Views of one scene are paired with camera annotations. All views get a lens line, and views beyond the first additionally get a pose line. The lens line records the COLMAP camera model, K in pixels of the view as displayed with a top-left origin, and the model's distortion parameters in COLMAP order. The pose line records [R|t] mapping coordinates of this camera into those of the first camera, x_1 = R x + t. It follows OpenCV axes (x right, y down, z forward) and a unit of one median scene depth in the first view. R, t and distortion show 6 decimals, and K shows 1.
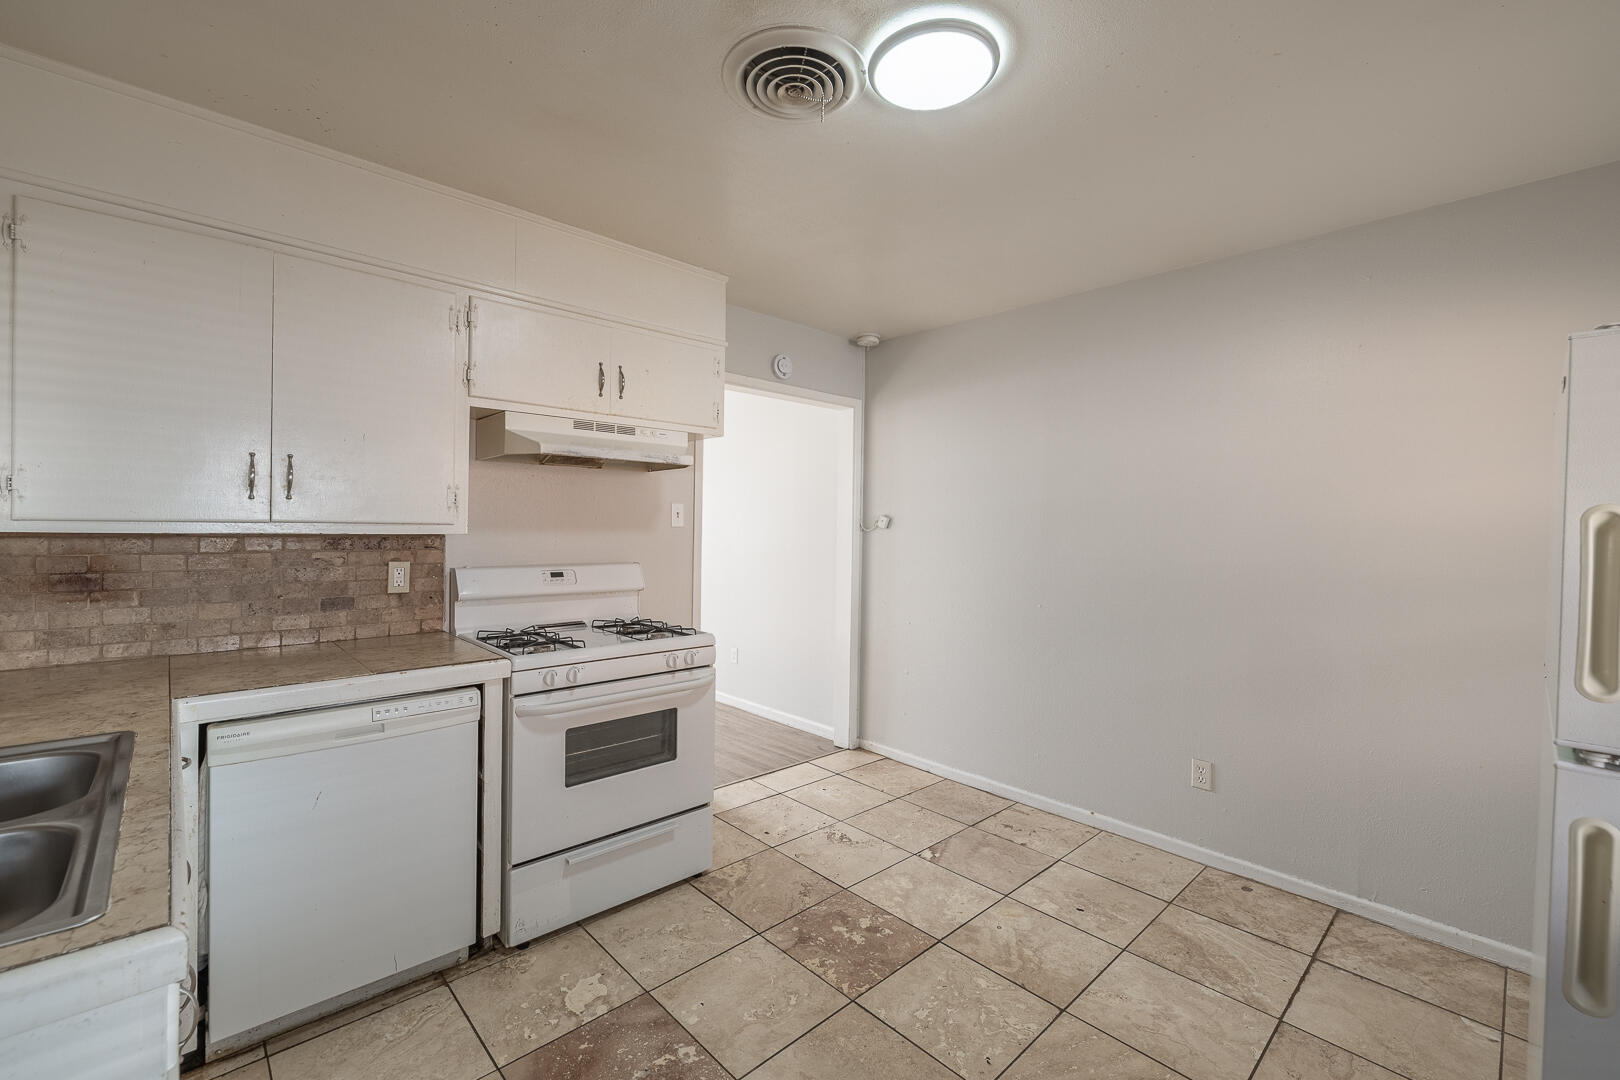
lens RADIAL K [[682.9, 0, 802.1], [0, 682.9, 533.1], [0, 0, 1]] dist [0.000284, 0.000034]
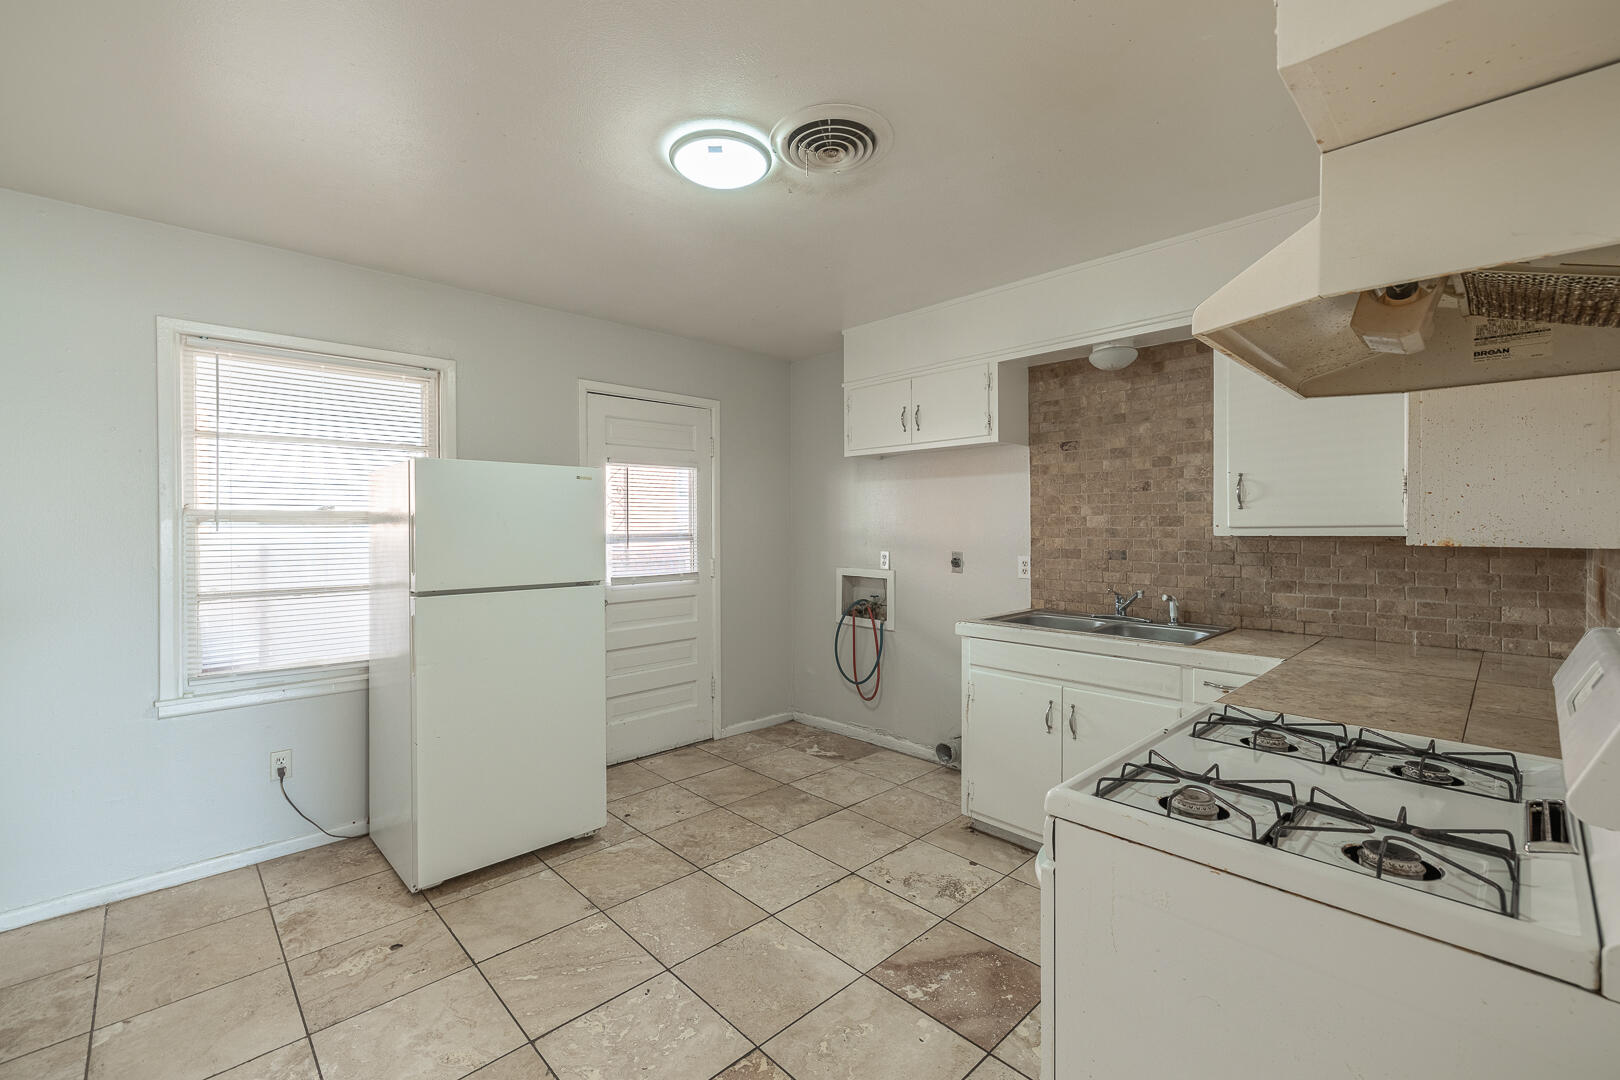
lens RADIAL K [[682.9, 0, 802.1], [0, 682.9, 533.1], [0, 0, 1]] dist [0.000284, 0.000034]
pose [[-0.999786, -0.019211, -0.007734, 0.037456], [-0.019384, 0.999549, 0.022950, -0.018752], [0.007290, 0.023095, -0.999707, 1.985820]]
